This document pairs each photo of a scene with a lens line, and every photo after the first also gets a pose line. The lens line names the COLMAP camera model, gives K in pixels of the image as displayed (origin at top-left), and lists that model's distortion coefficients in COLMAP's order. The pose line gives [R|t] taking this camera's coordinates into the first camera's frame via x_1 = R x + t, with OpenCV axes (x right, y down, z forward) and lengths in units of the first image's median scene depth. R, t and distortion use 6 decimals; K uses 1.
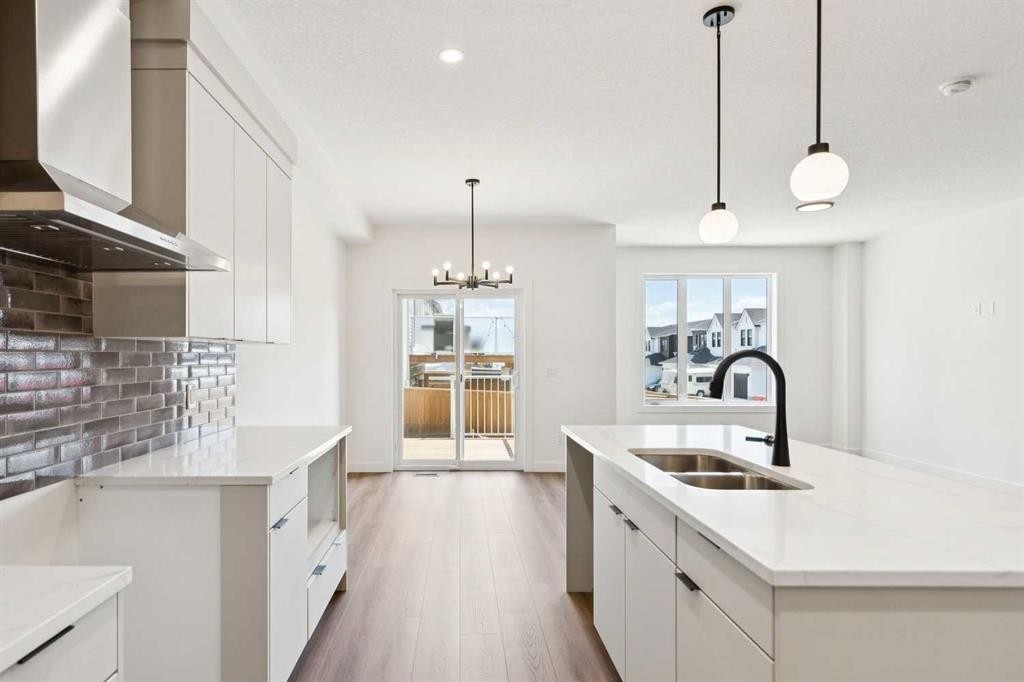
lens RADIAL K [[549.5, 0, 453.2], [0, 549.5, 355.3], [0, 0, 1]] dist [-0.000828, -0.001381]
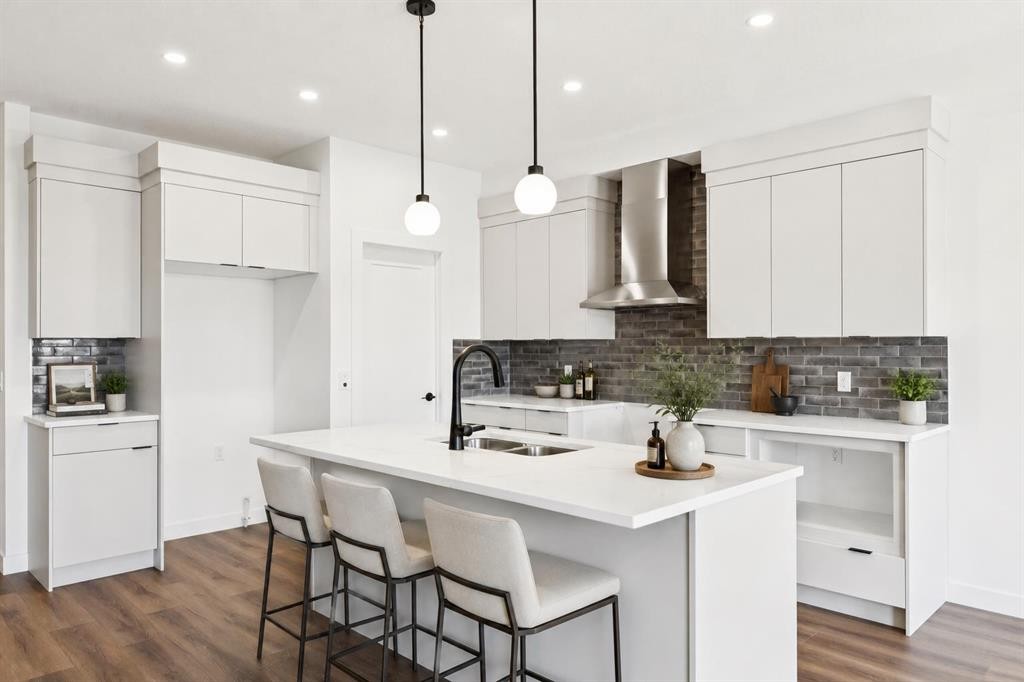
lens RADIAL K [[693.8, 0, 497.4], [0, 693.8, 345.1], [0, 0, 1]] dist [0.001304, -0.002850]
pose [[-0.706240, -0.001062, -0.707971, 0.650049], [-0.000290, 0.999999, -0.001211, -0.002368], [0.707972, -0.000649, -0.706240, 0.872223]]
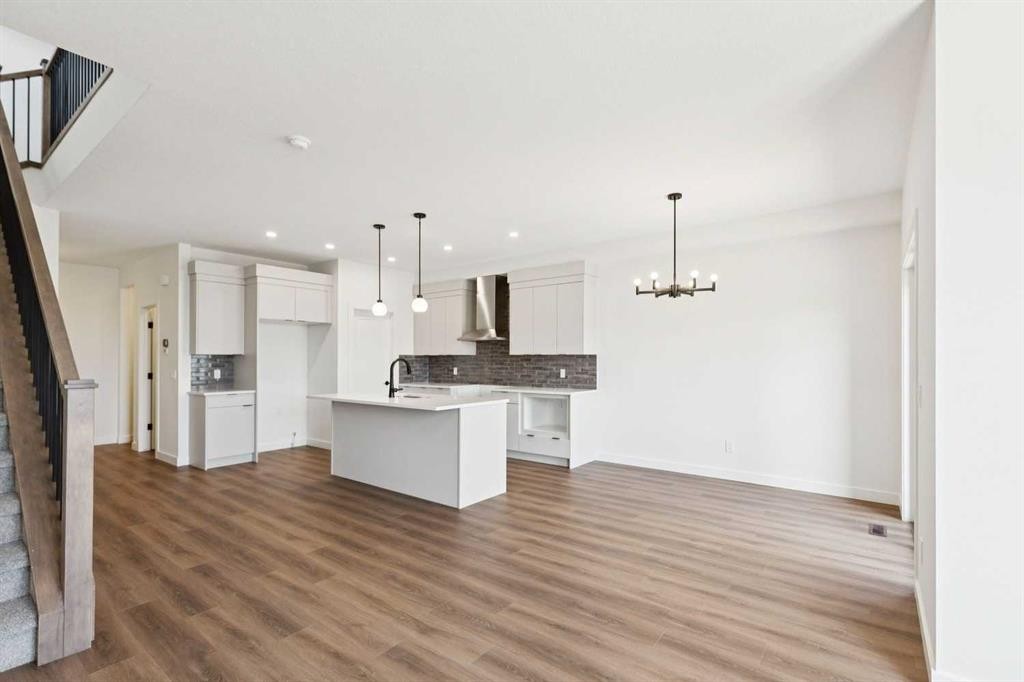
lens RADIAL K [[470.7, 0, 514.8], [0, 470.7, 355.6], [0, 0, 1]] dist [0.000448, 0.000176]
pose [[-0.598012, -0.004267, -0.801476, 0.945419], [-0.000918, 0.999989, -0.004639, -0.004351], [0.801486, -0.002039, -0.598010, 1.294530]]
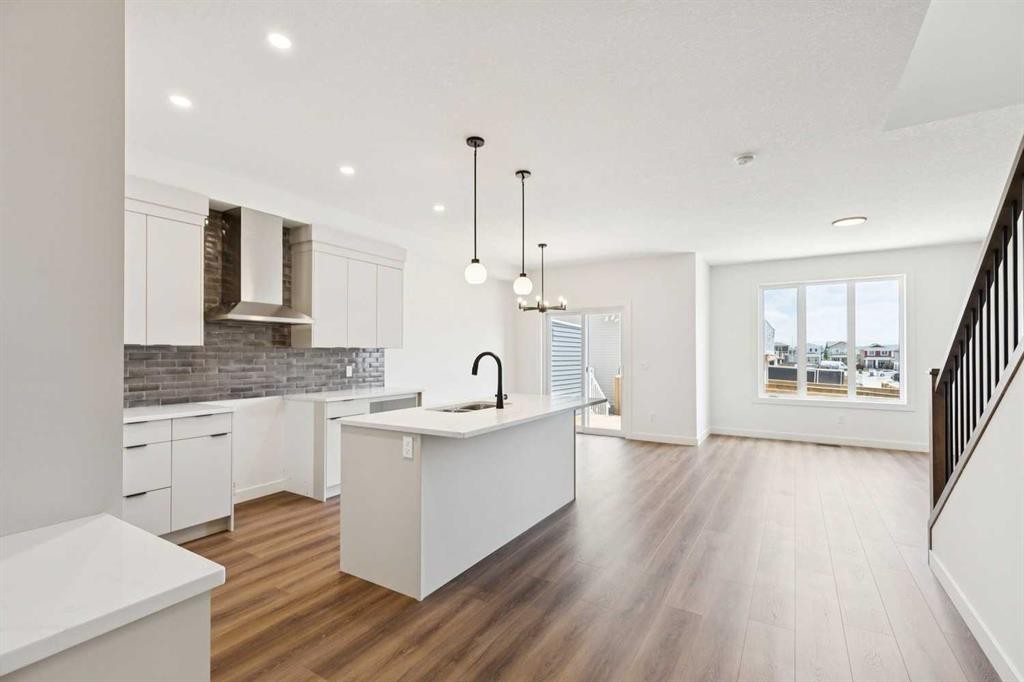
lens RADIAL K [[459.5, 0, 517.3], [0, 459.5, 348.3], [0, 0, 1]] dist [0.002907, 0.000020]
pose [[0.862324, -0.005542, -0.506327, 0.639313], [-0.000480, 0.999931, -0.011762, -0.000375], [0.506357, 0.010386, 0.862261, -0.184359]]
